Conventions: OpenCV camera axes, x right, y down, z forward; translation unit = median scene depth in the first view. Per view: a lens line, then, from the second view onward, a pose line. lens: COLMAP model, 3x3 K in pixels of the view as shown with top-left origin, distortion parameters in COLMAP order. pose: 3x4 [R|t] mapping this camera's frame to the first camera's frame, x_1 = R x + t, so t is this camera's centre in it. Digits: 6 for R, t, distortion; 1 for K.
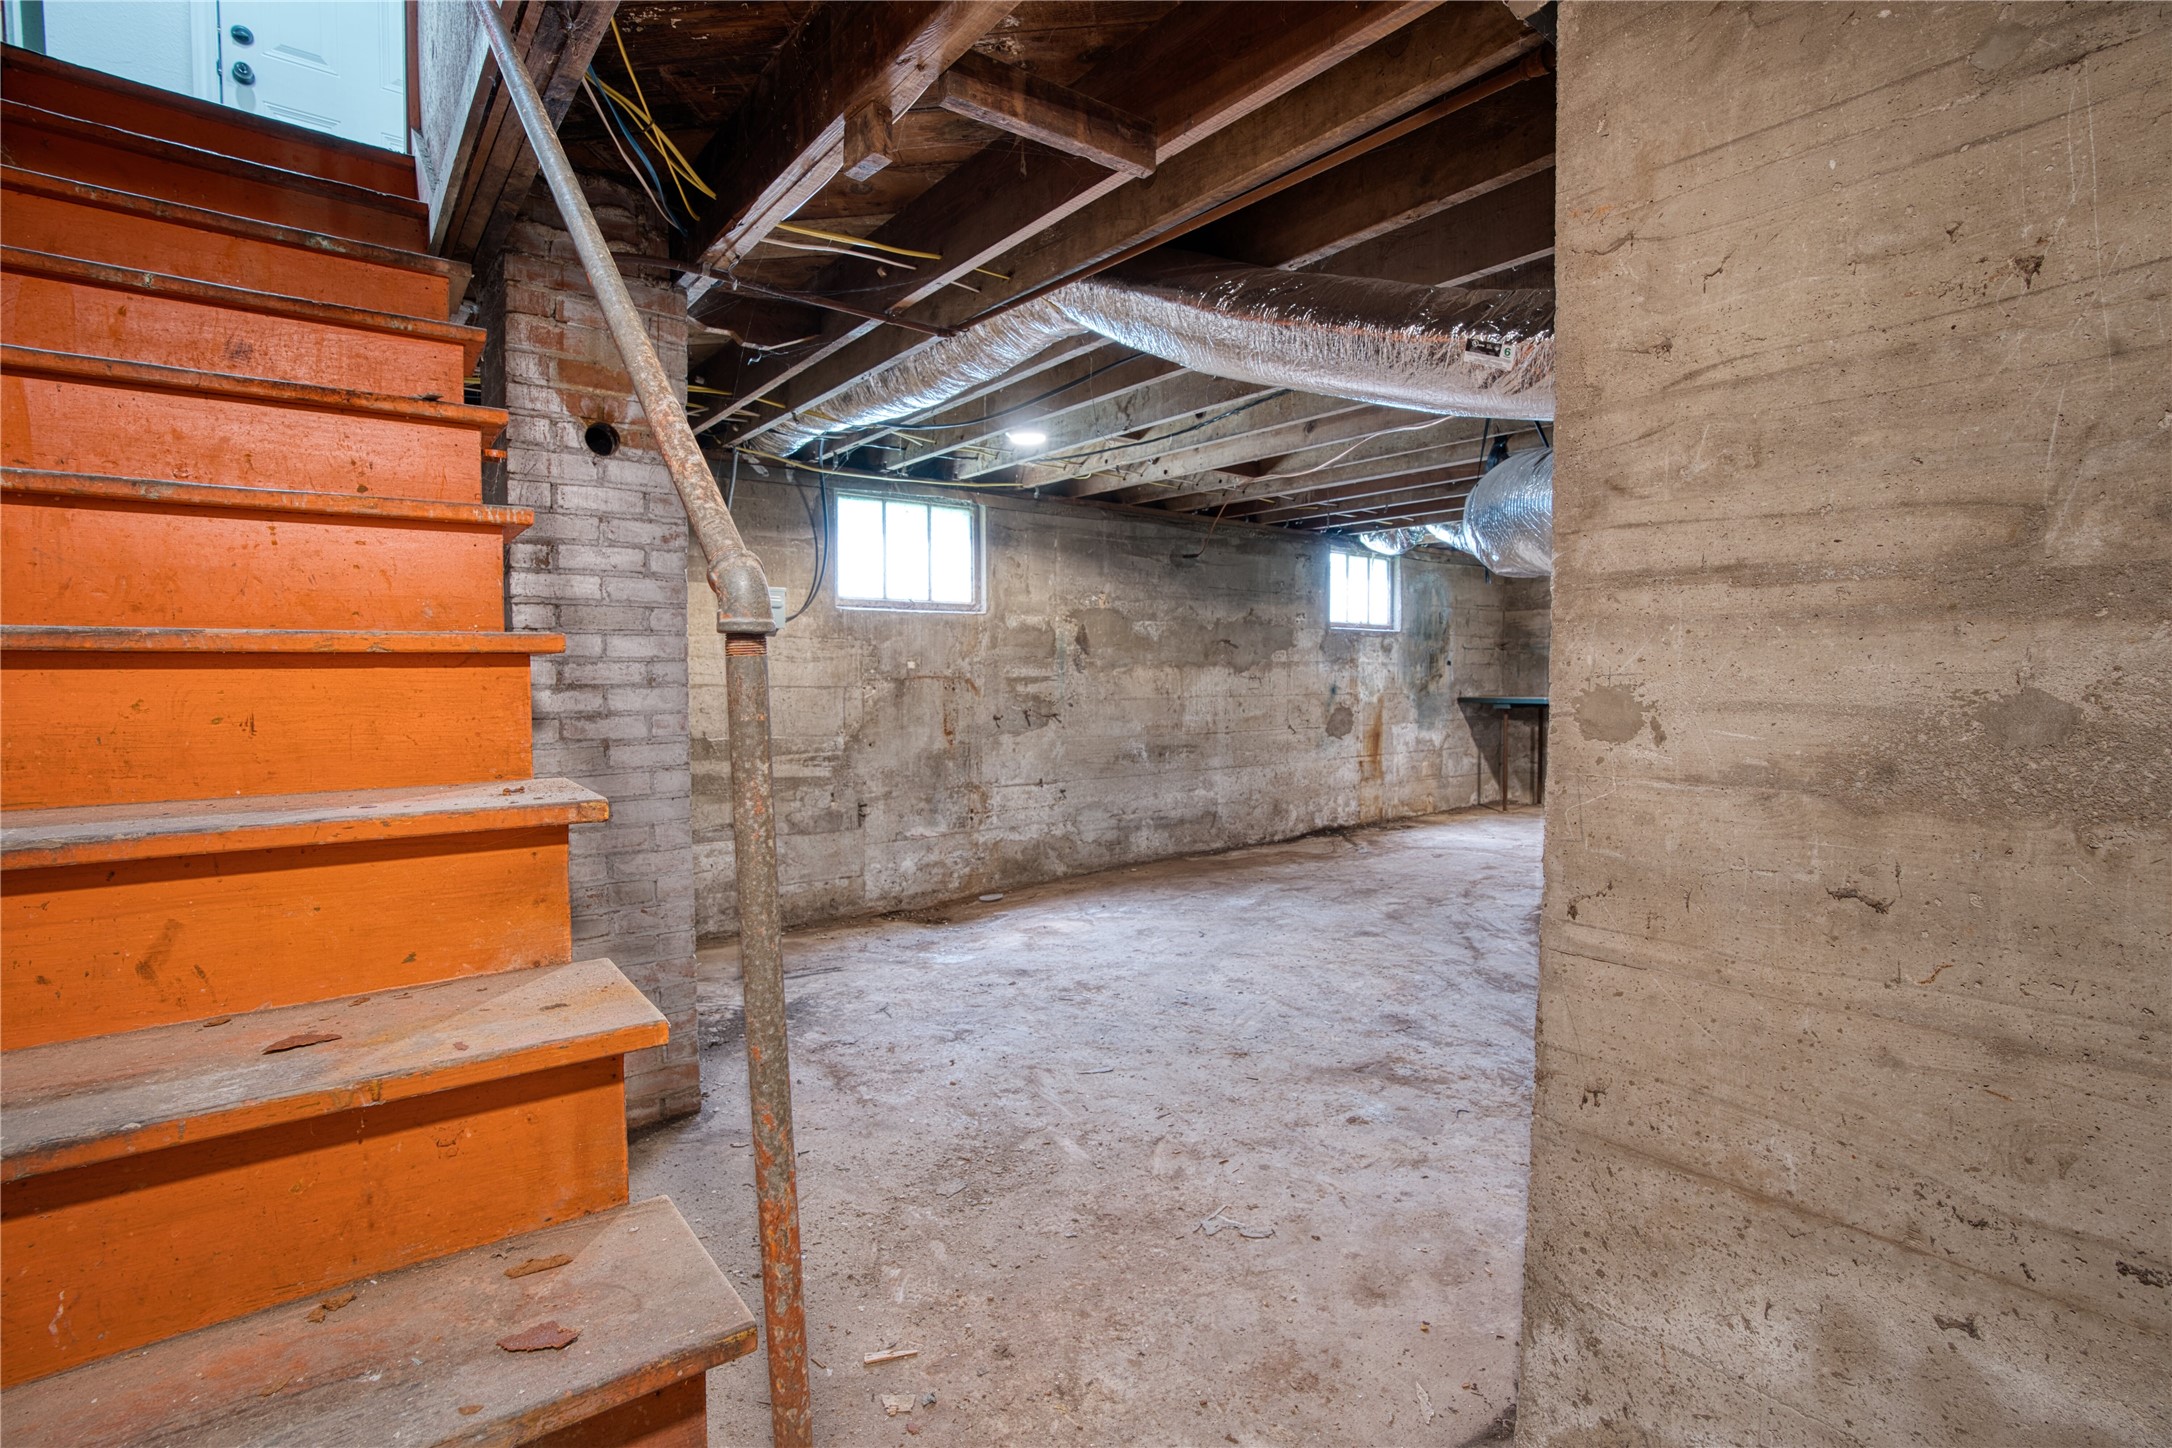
lens RADIAL K [[1007.6, 0, 1082.4], [0, 1007.6, 726.7], [0, 0, 1]] dist [-0.067424, 0.025414]
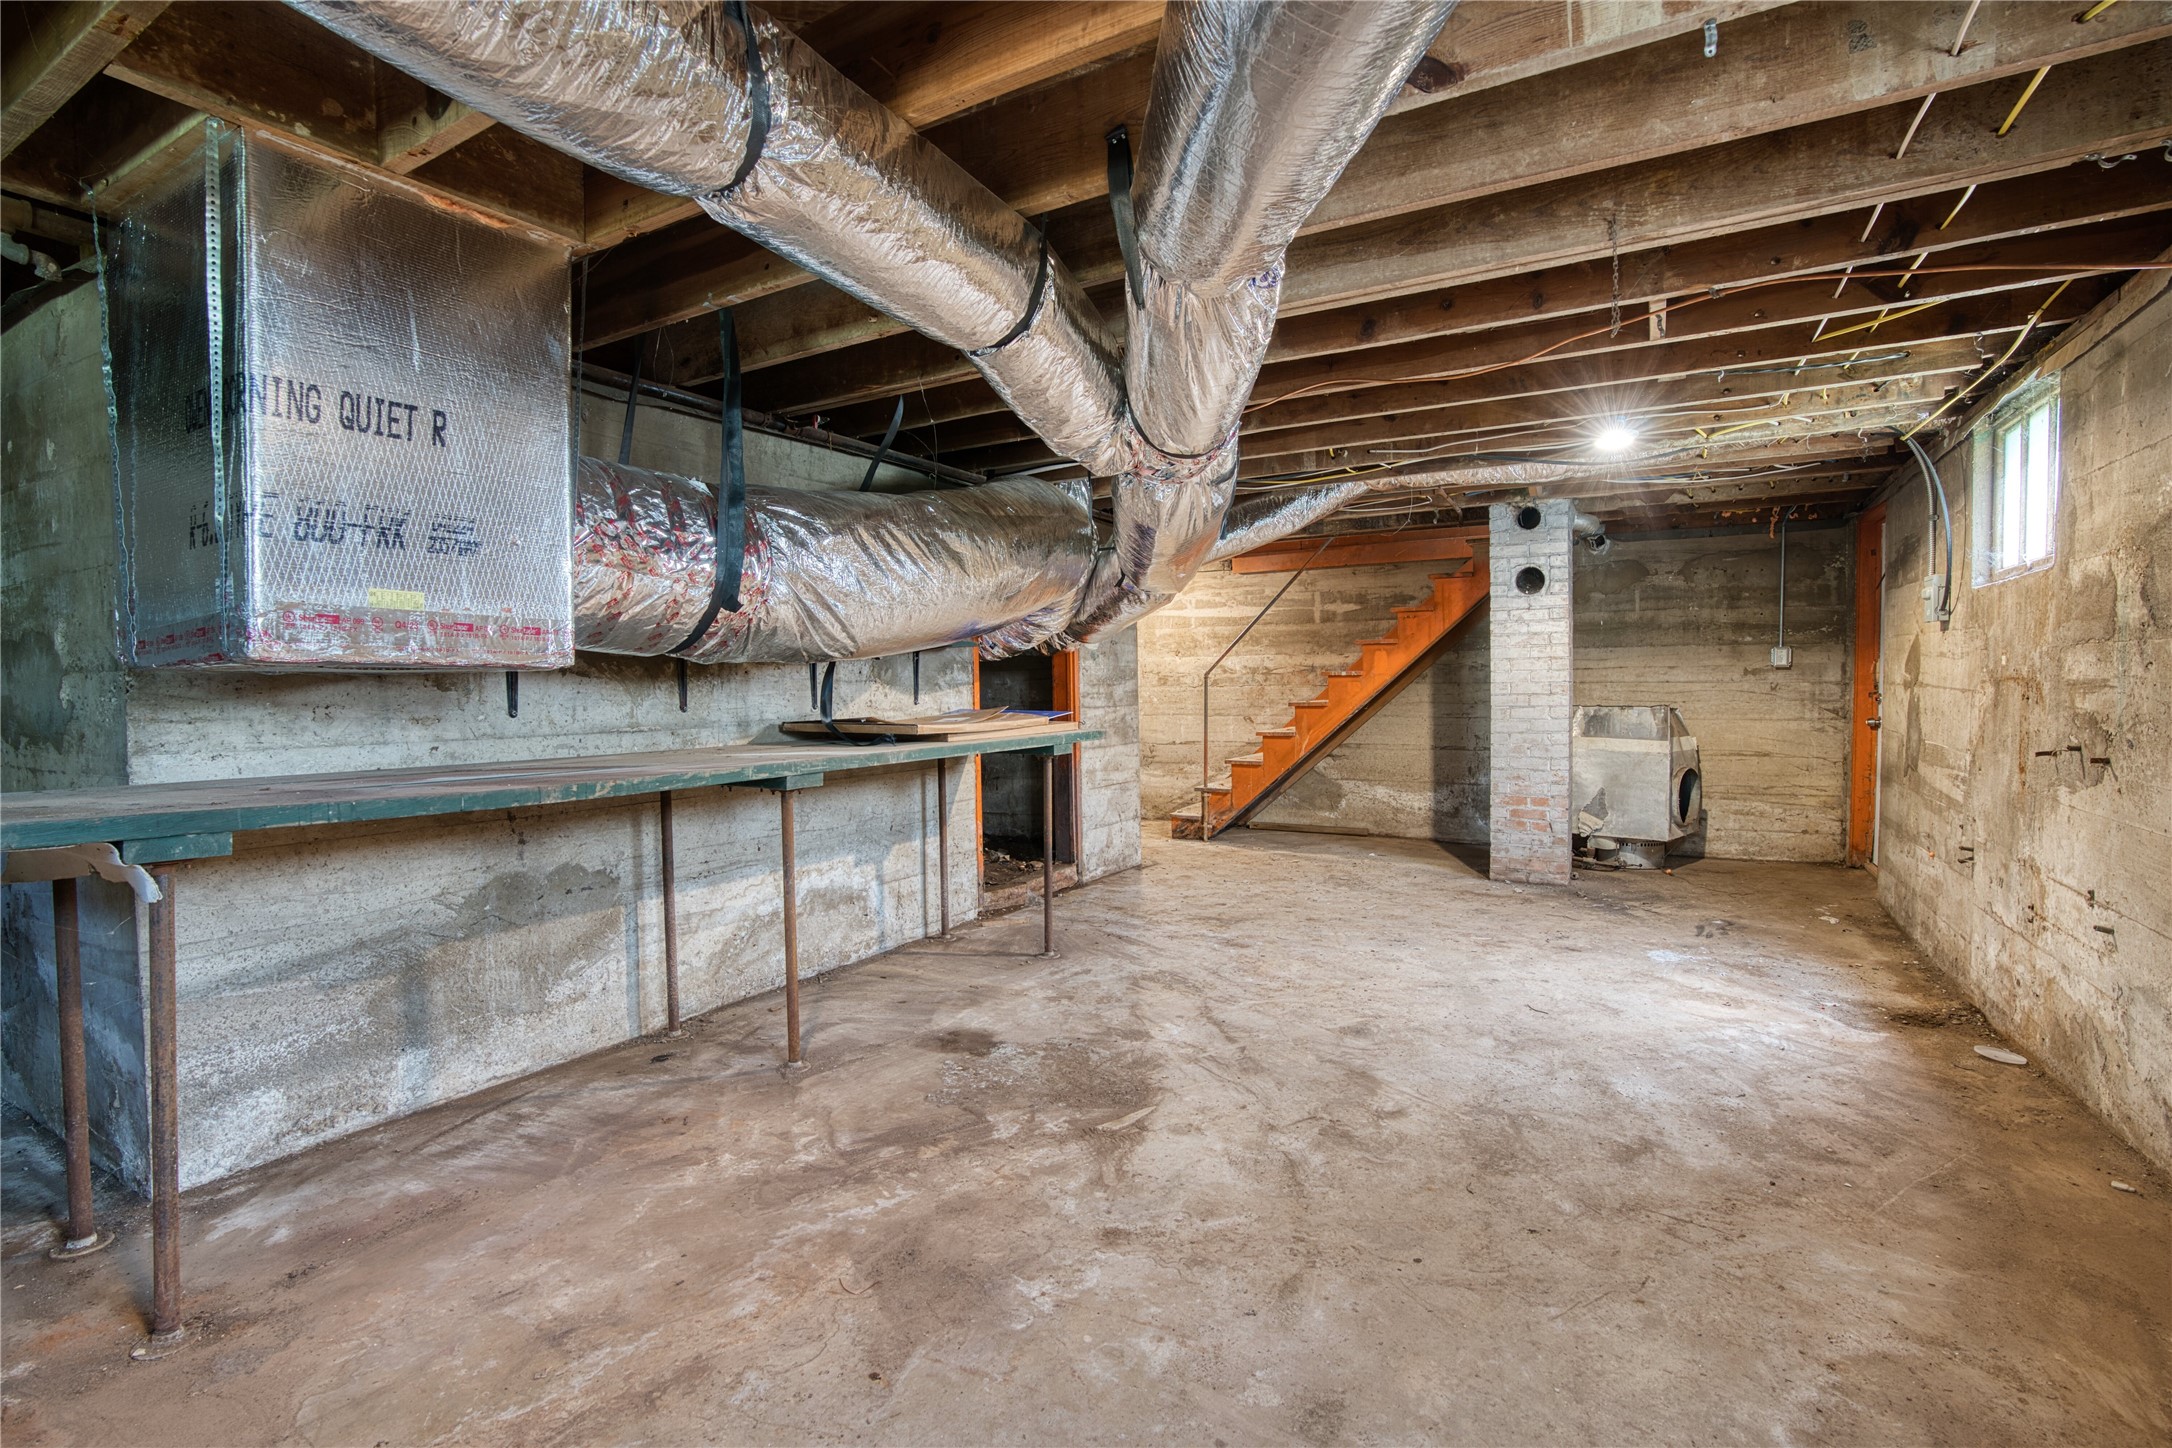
lens RADIAL K [[1007.6, 0, 1091.6], [0, 1007.6, 726.8], [0, 0, 1]] dist [-0.067424, 0.025414]
pose [[-0.925465, 0.031138, -0.377552, 0.875450], [-0.004075, 0.995741, 0.092110, -0.101421], [0.378812, 0.086783, -0.921396, 1.882942]]
